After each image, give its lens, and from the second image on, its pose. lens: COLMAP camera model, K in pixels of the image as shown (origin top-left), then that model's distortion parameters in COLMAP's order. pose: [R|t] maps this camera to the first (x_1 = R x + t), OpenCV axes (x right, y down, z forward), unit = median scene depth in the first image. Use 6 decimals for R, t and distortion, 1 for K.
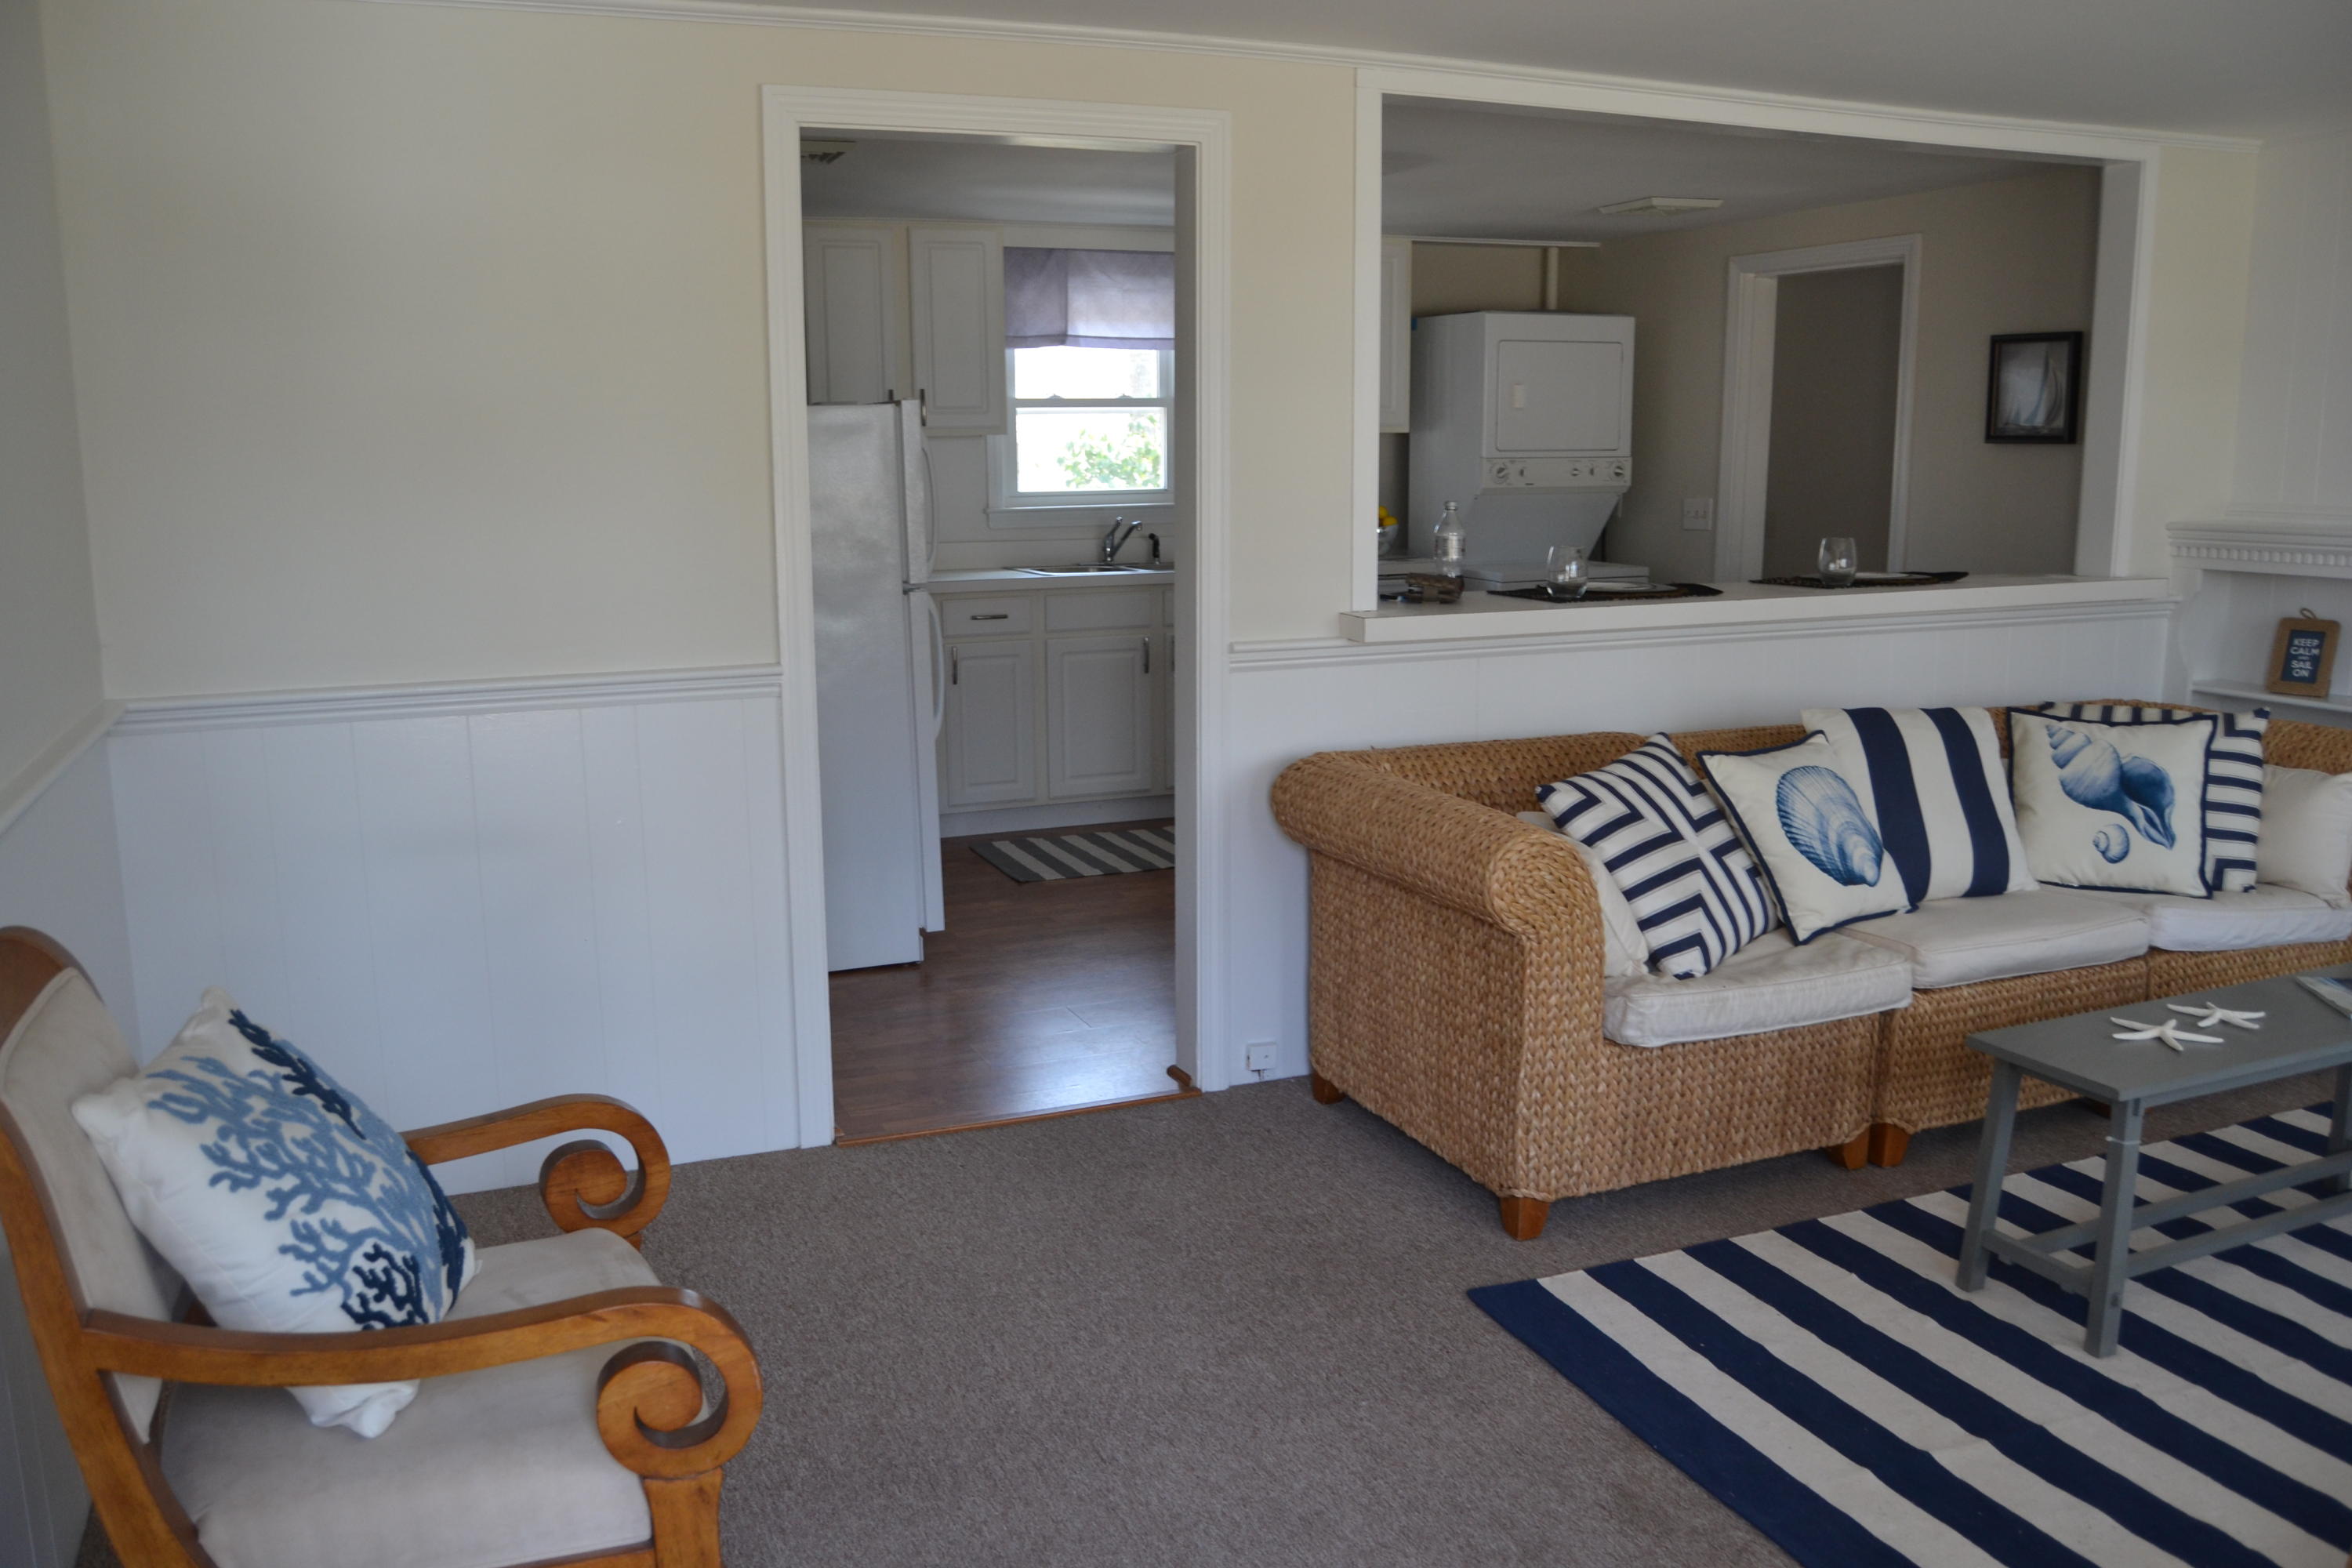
lens RADIAL K [[1879.0, 0, 1148.6], [0, 1879.0, 793.2], [0, 0, 1]] dist [-0.087051, 0.029450]
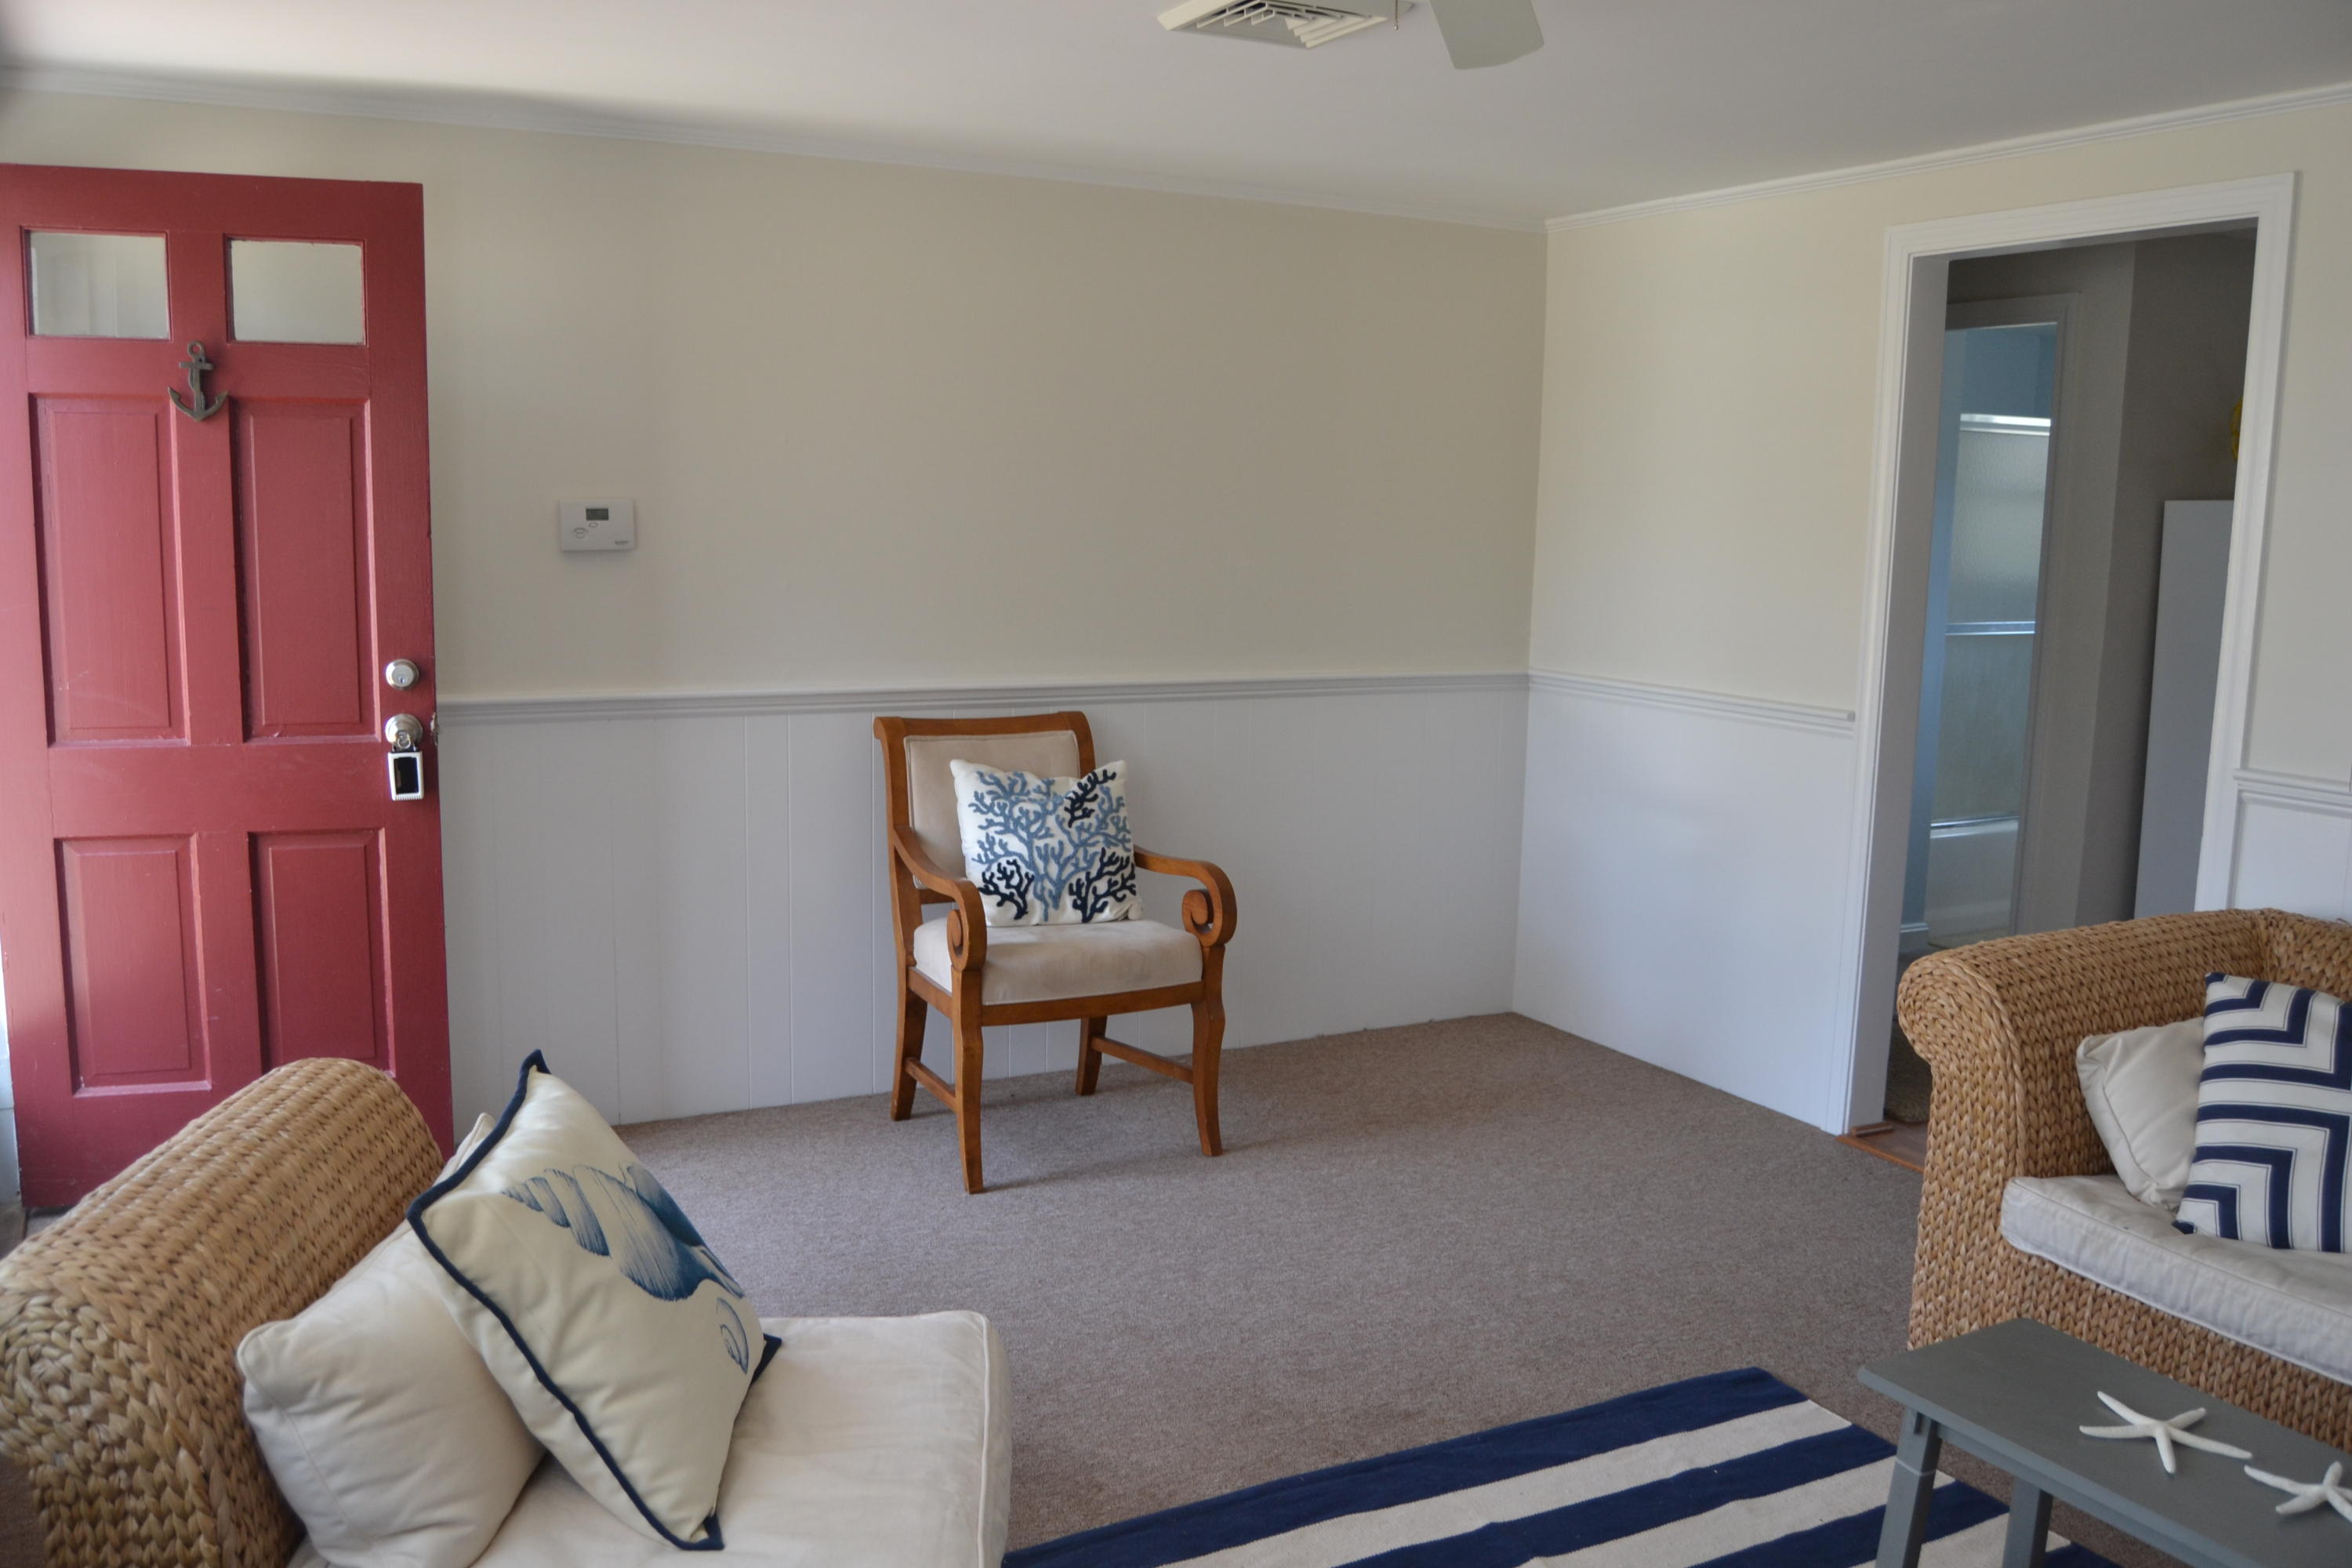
lens RADIAL K [[1954.4, 0, 1176.0], [0, 1954.4, 784.0], [0, 0, 1]] dist [0.000205, 0.000871]
pose [[0.108019, 0.152209, -0.982428, 1.355211], [-0.202888, 0.970787, 0.128098, -0.133987], [0.973226, 0.185486, 0.135745, 0.592499]]
